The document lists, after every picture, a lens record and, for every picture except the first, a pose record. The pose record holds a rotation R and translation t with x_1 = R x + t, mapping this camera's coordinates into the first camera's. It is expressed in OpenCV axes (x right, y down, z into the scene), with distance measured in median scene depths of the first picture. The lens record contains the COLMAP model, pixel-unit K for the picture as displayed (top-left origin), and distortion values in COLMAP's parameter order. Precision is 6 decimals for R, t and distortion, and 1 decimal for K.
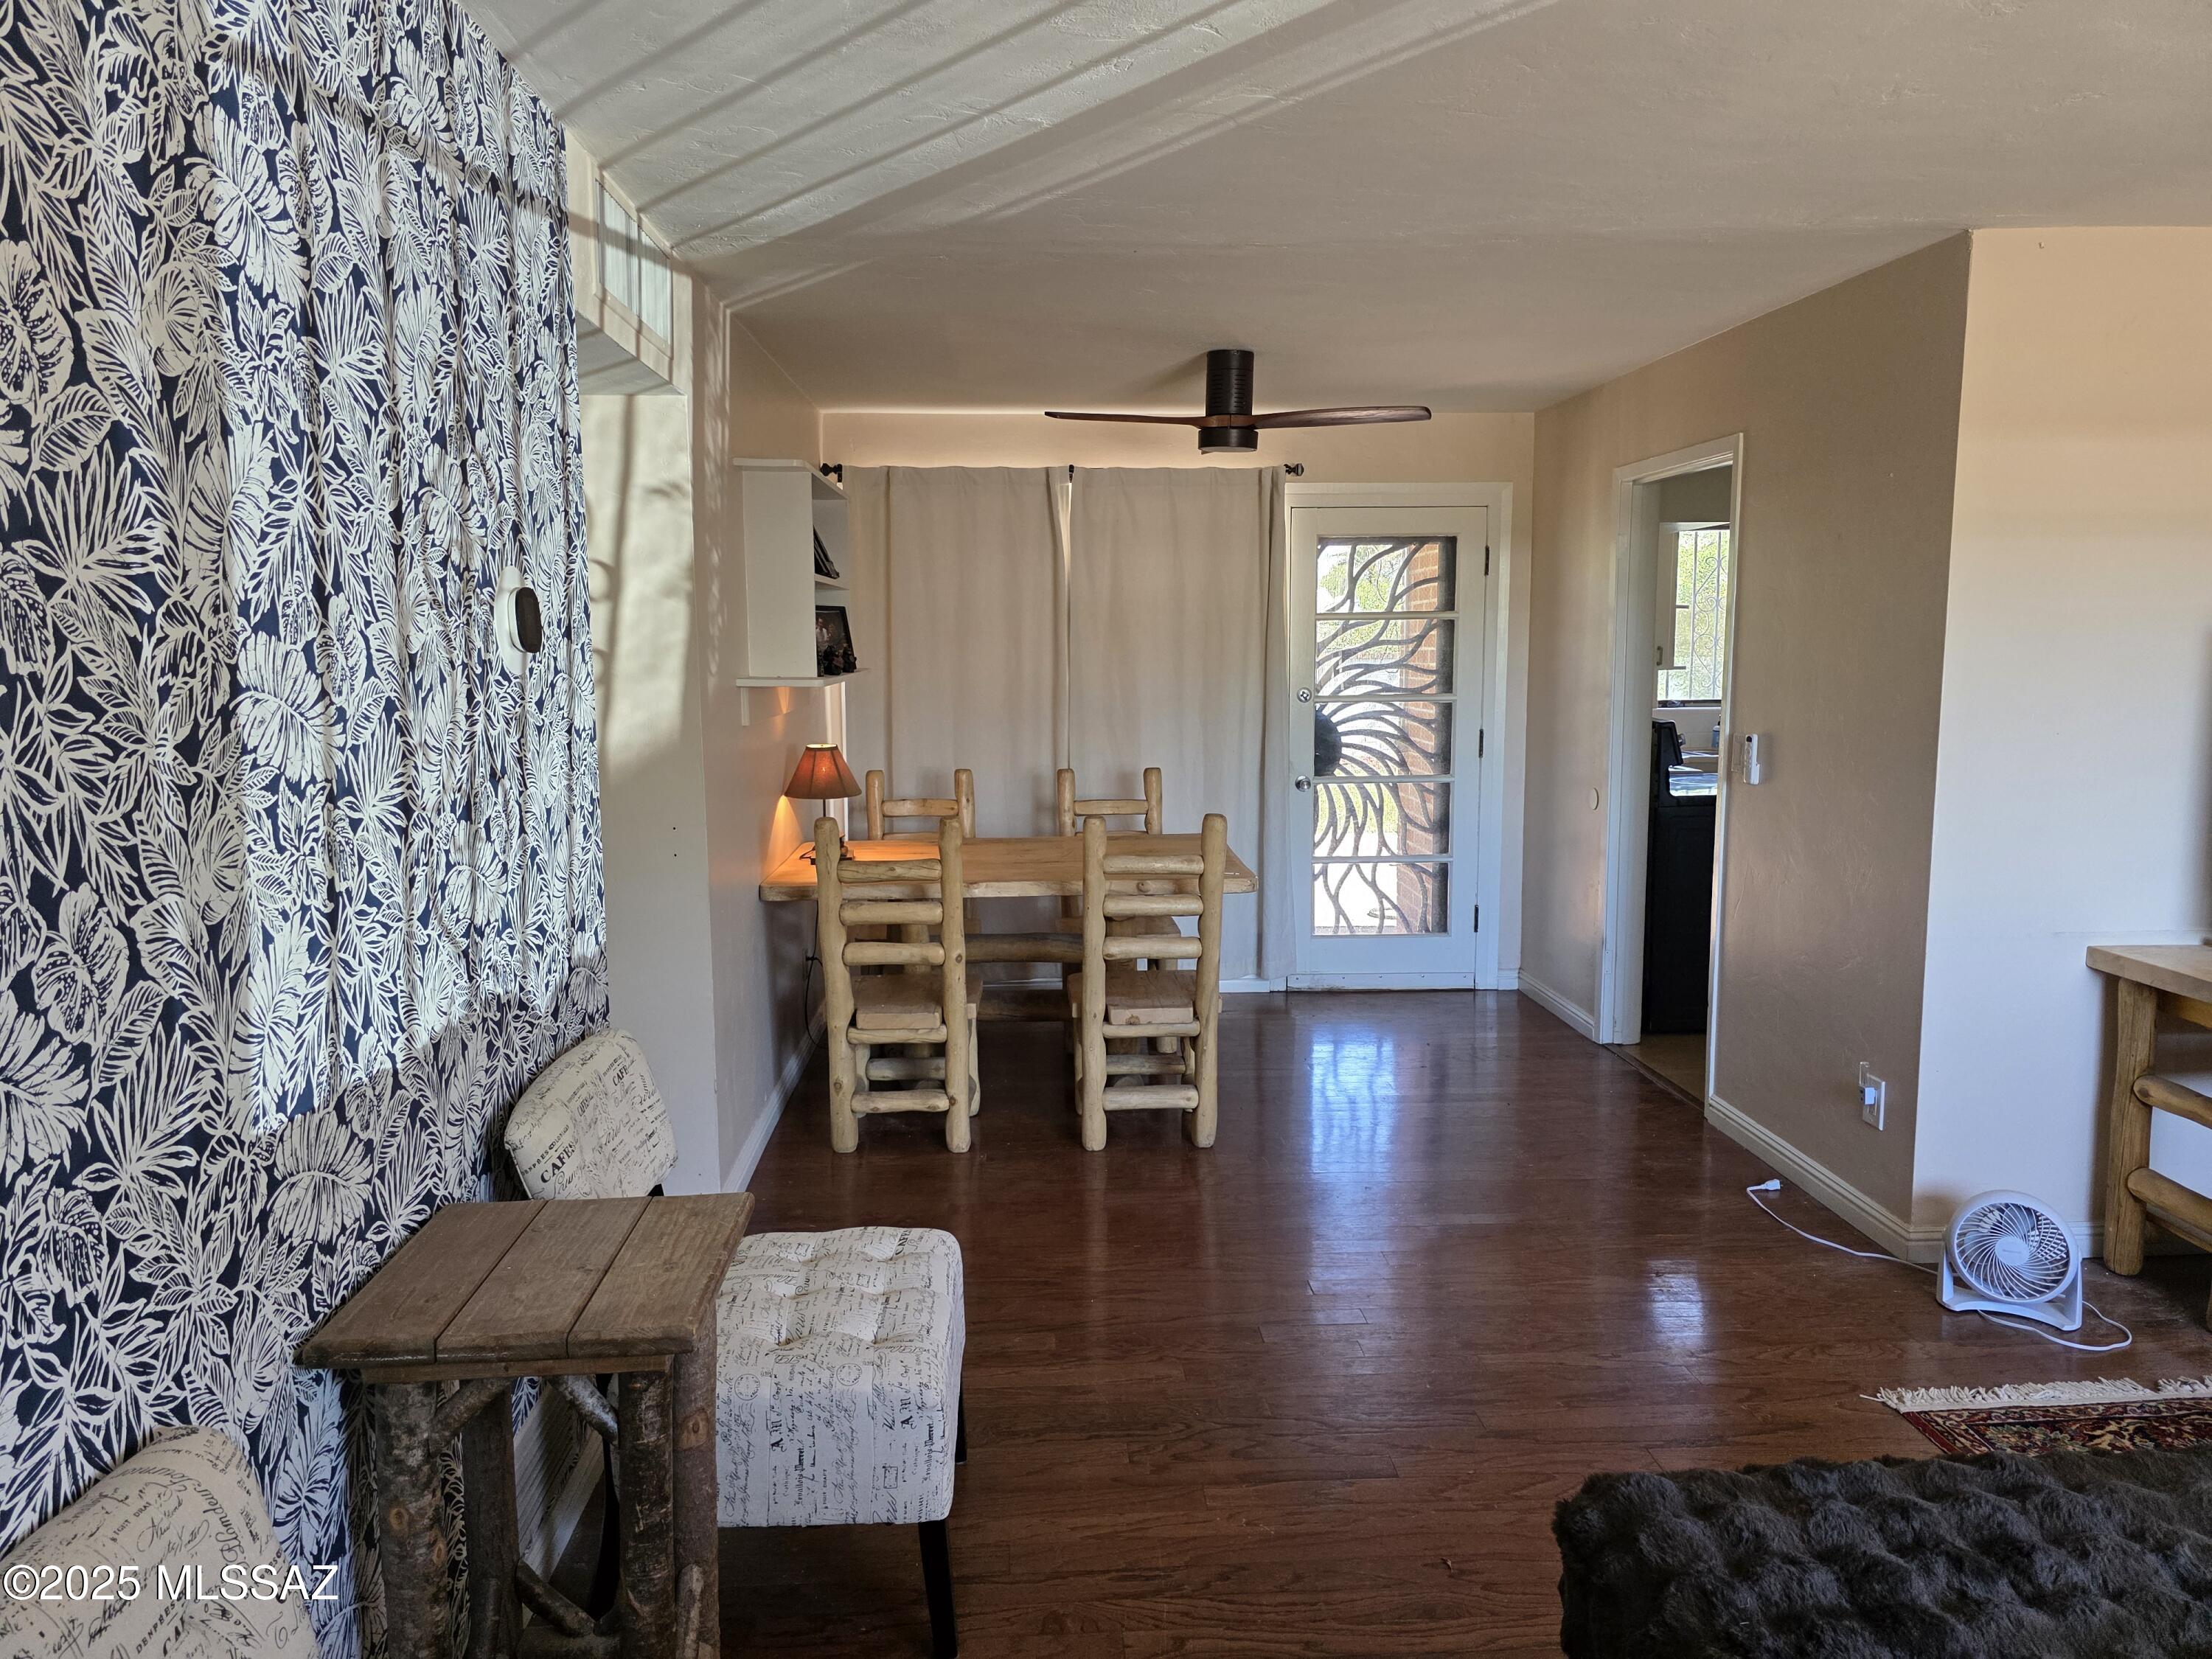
lens RADIAL K [[1474.8, 0, 1099.5], [0, 1474.8, 820.5], [0, 0, 1]] dist [0.044496, -0.029782]
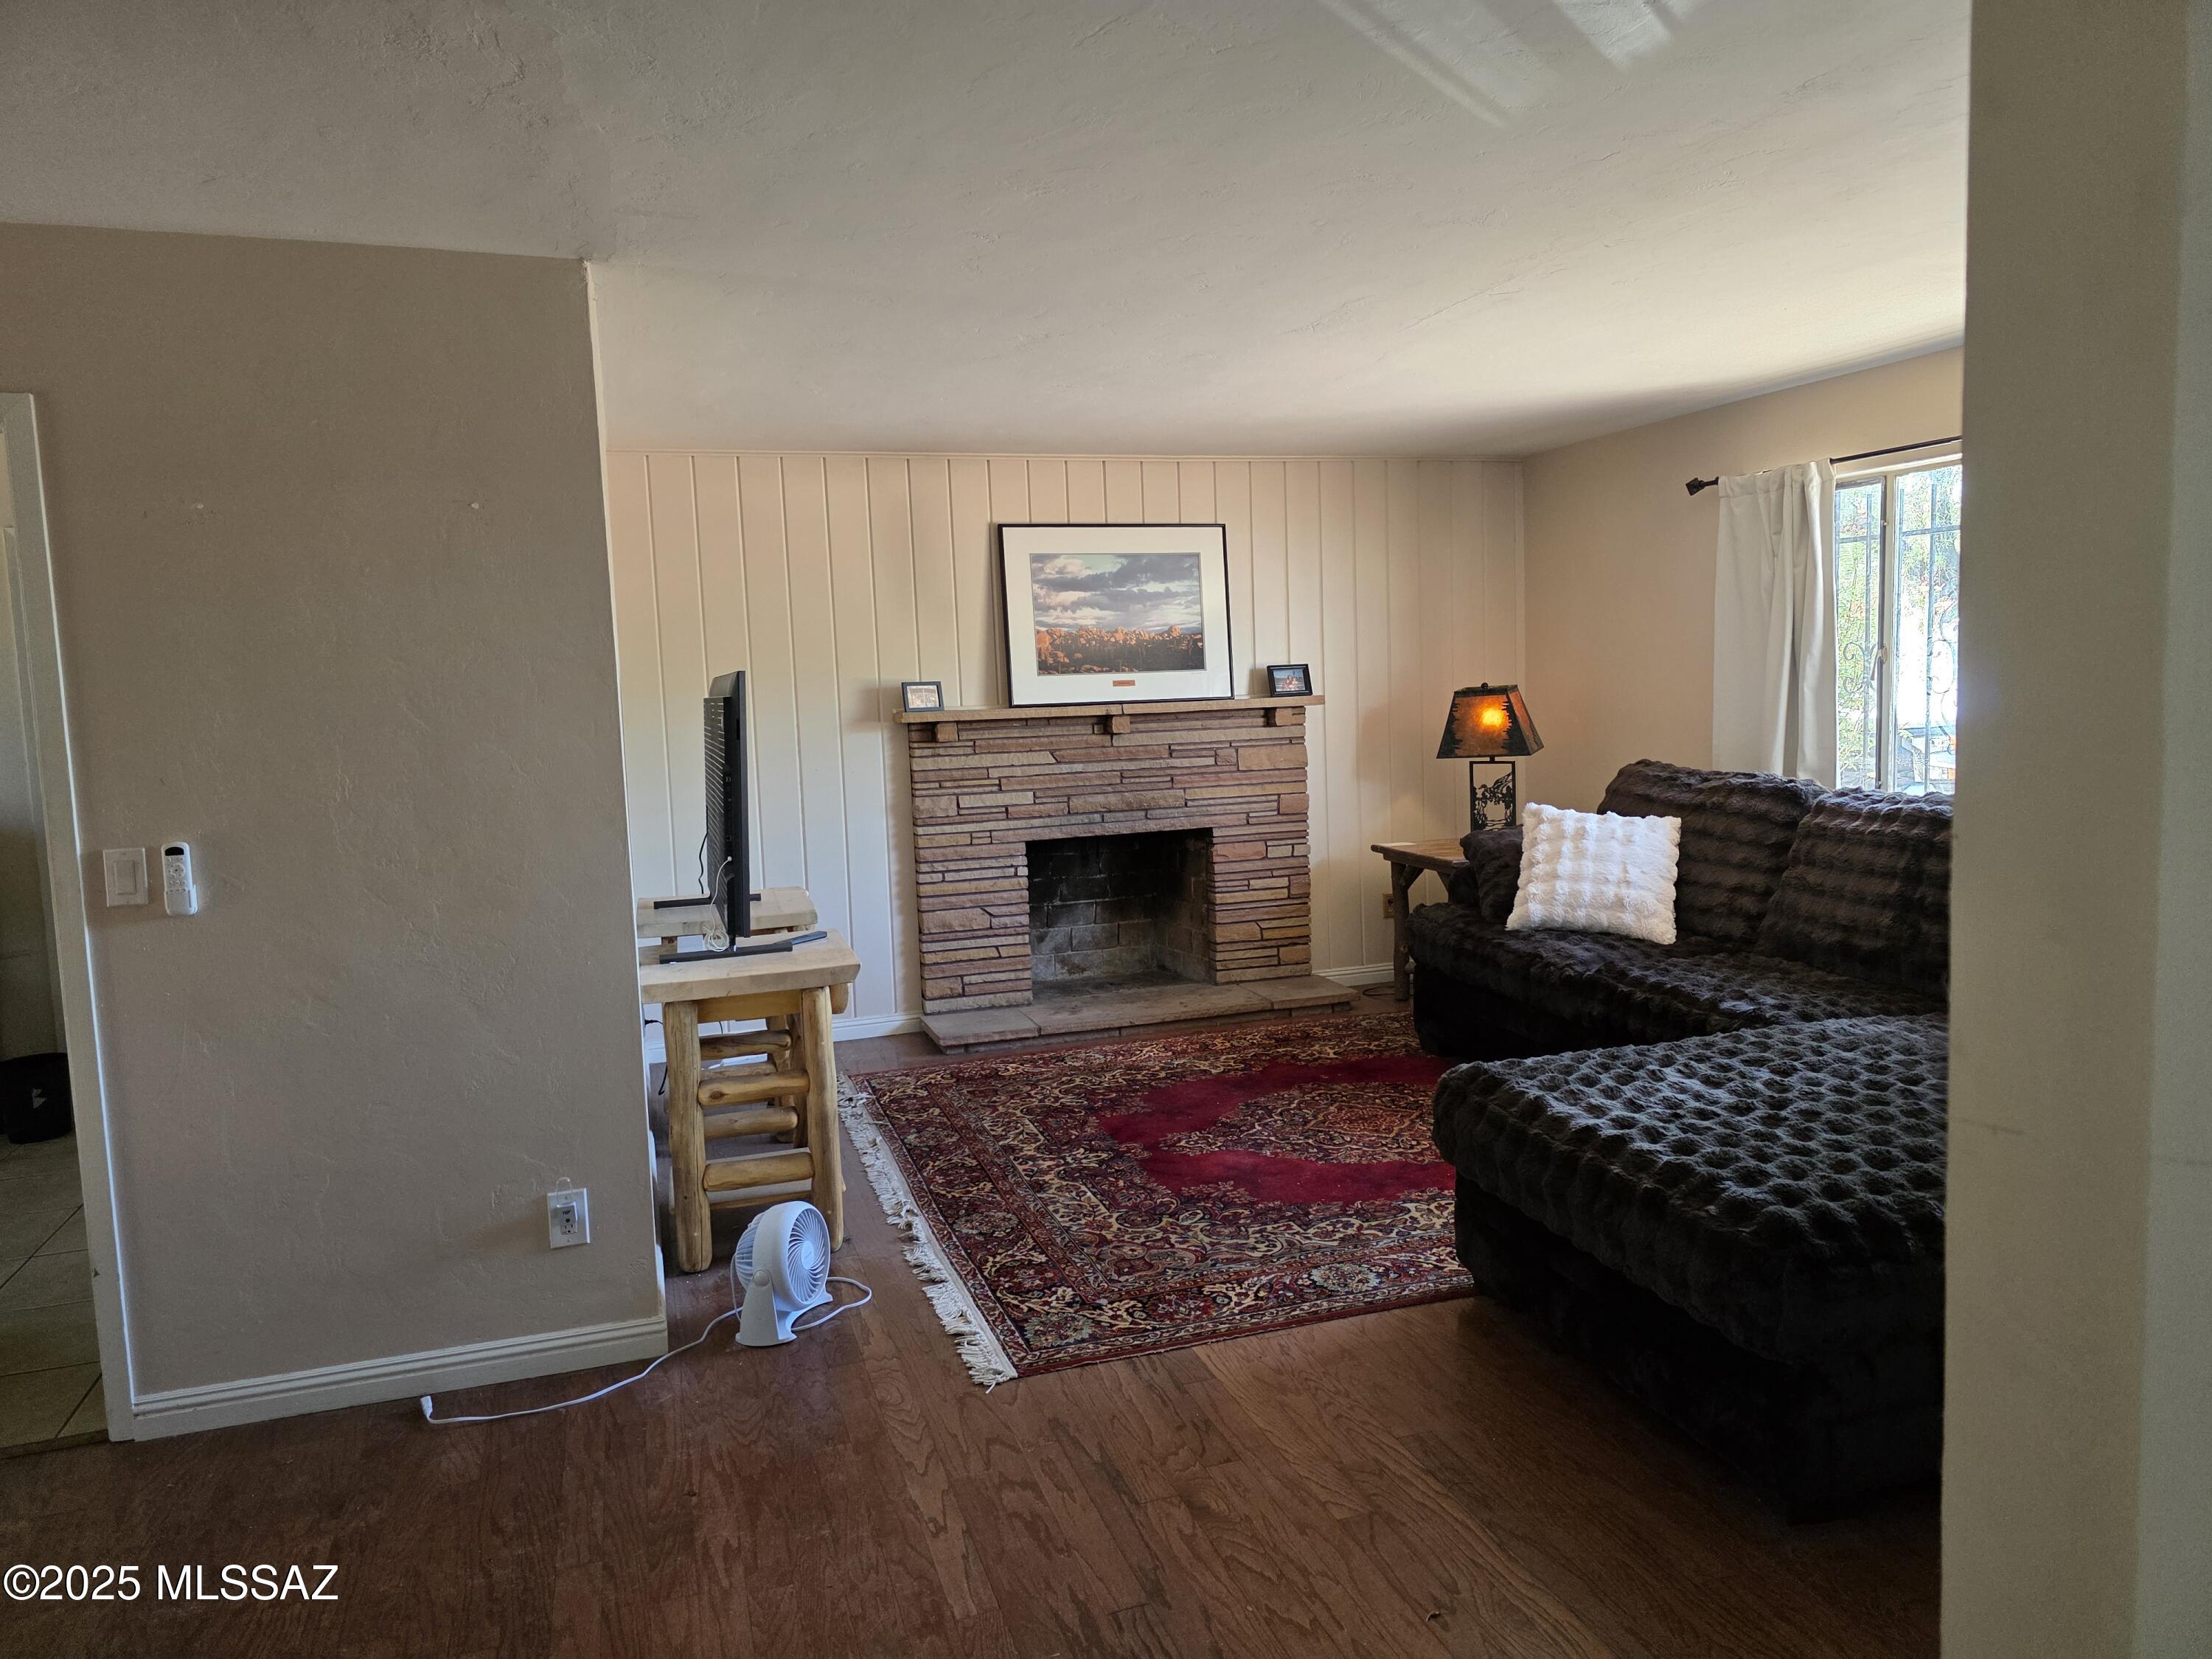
lens RADIAL K [[1474.8, 0, 1114.5], [0, 1474.8, 824.2], [0, 0, 1]] dist [0.044496, -0.029782]
pose [[-0.251801, -0.087169, 0.963845, -0.339707], [0.151251, 0.980152, 0.128158, -0.090738], [-0.955887, 0.178053, -0.233618, 0.749695]]
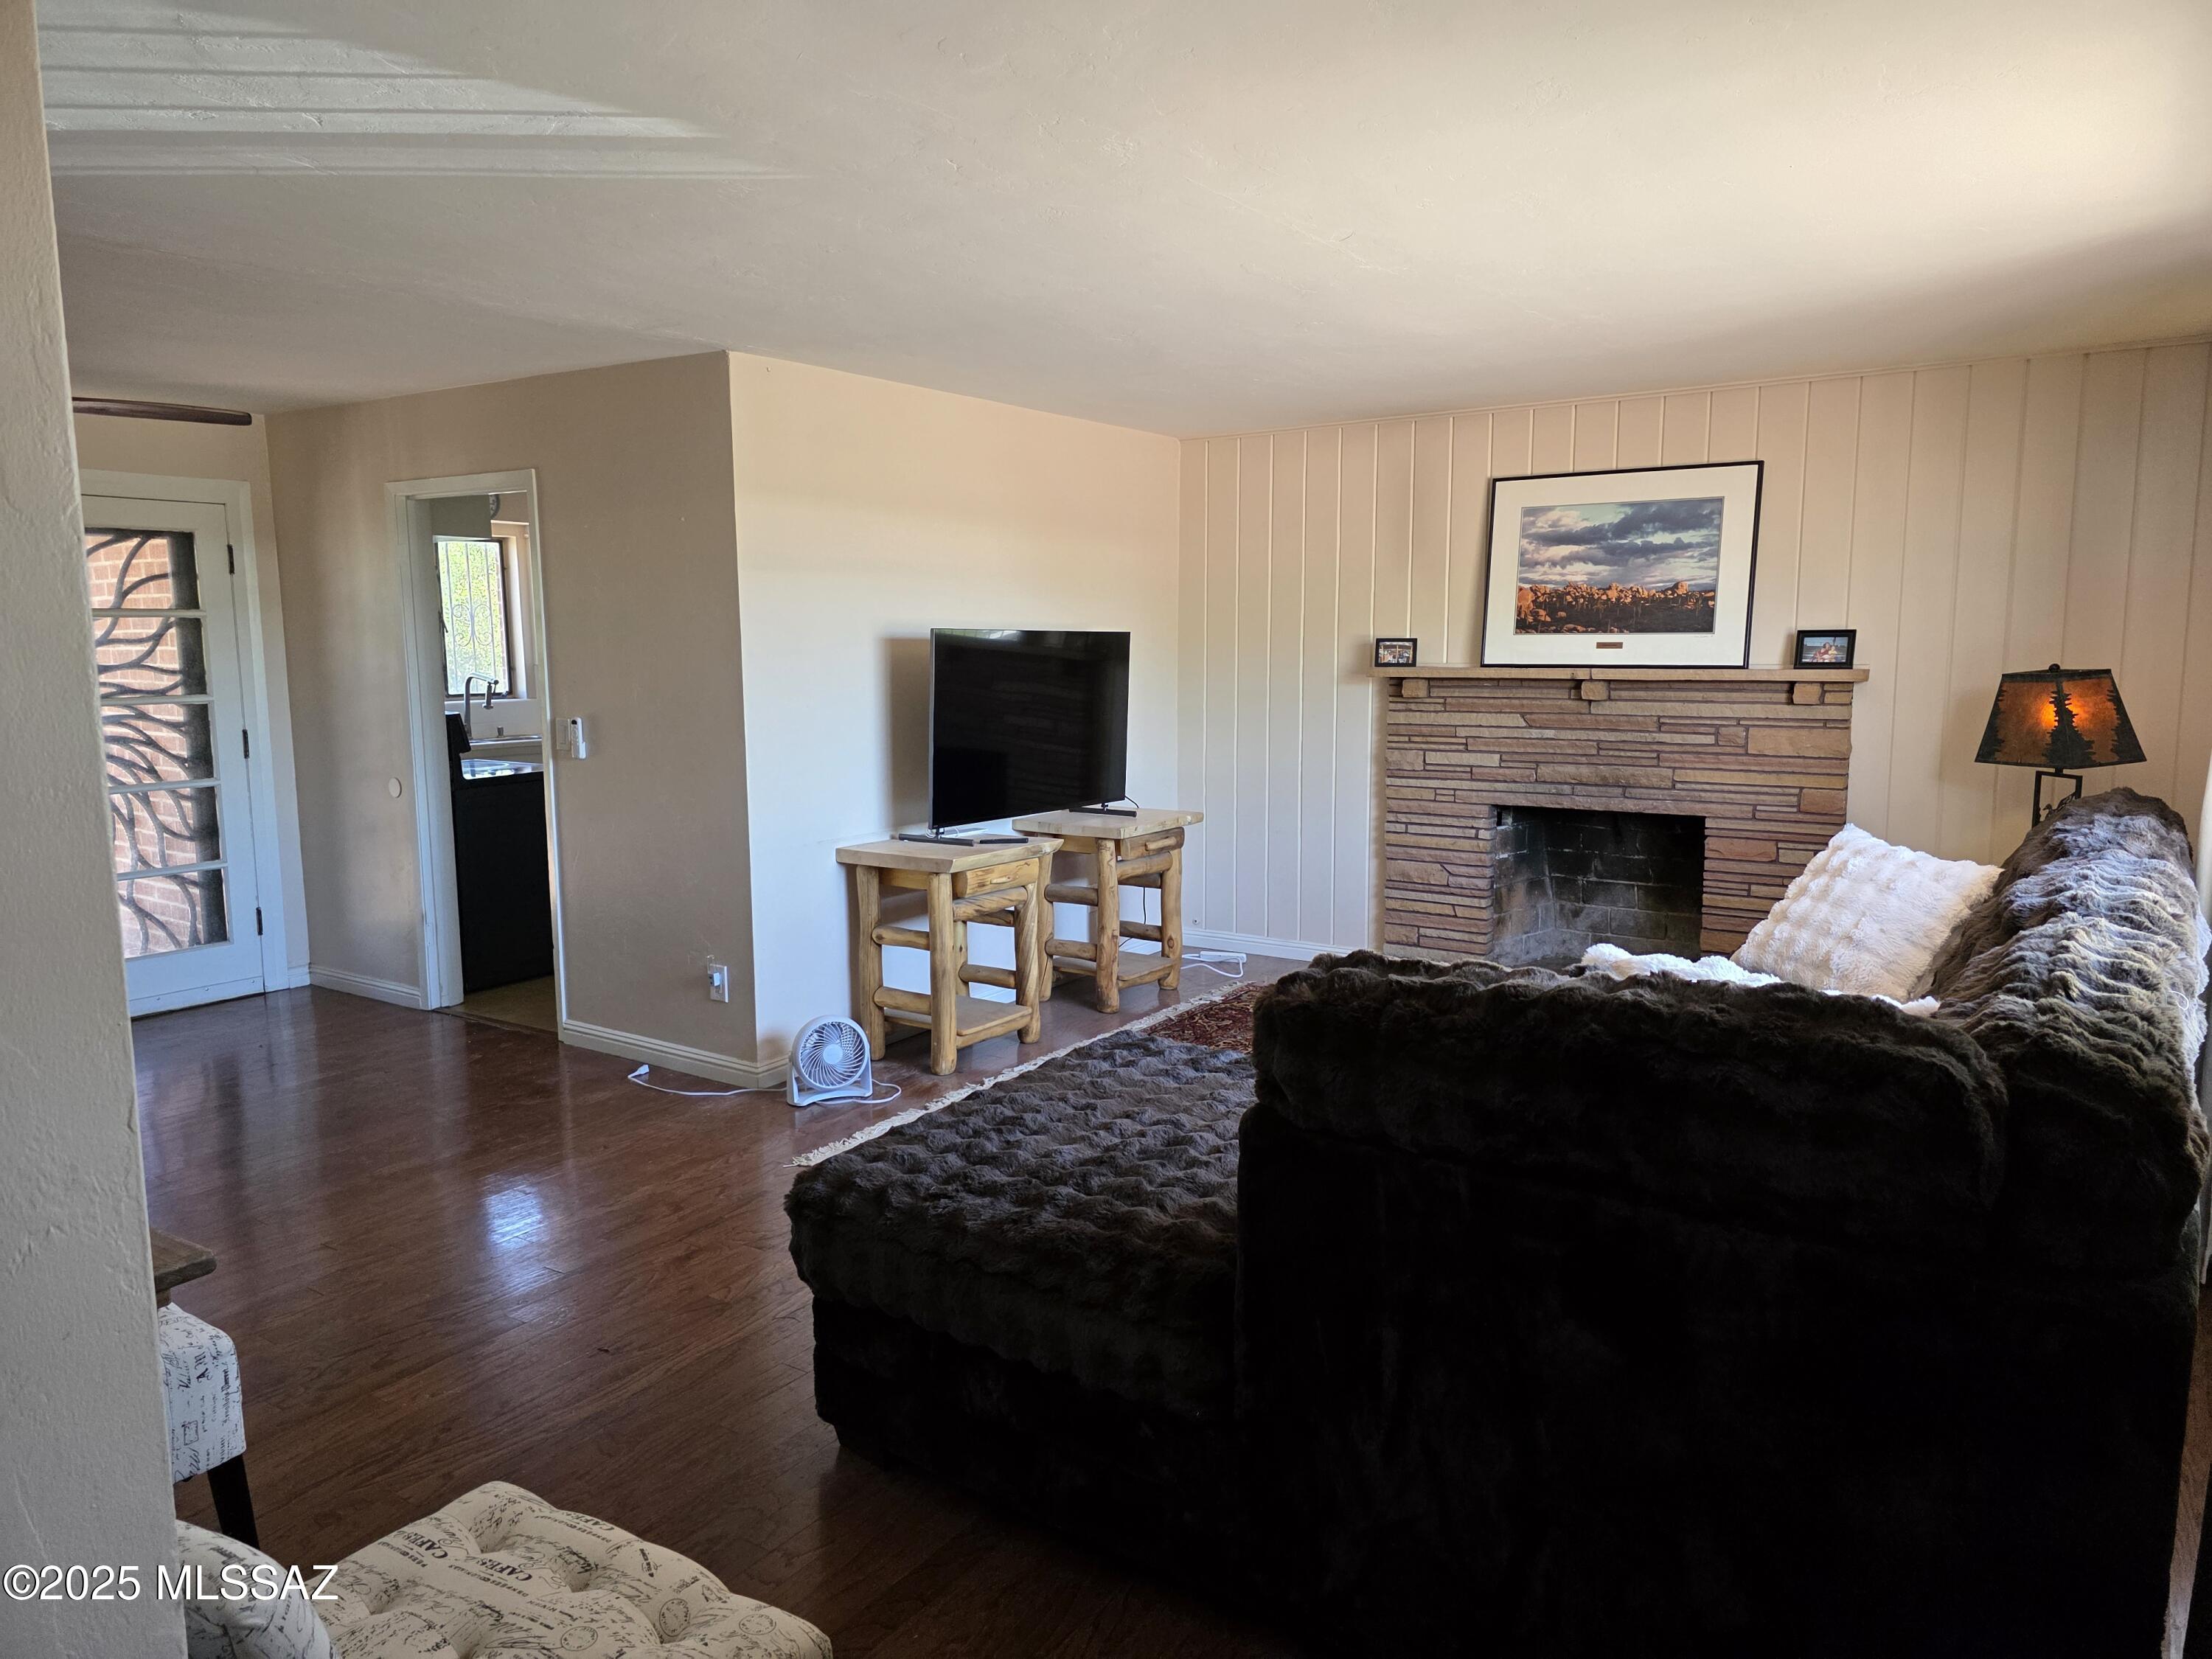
lens RADIAL K [[1474.8, 0, 1105.7], [0, 1474.8, 832.1], [0, 0, 1]] dist [0.044496, -0.029782]
pose [[0.609167, -0.104336, 0.786149, -0.268580], [0.097829, 0.993623, 0.056066, 0.009866], [-0.786985, 0.042755, 0.615489, -0.094689]]
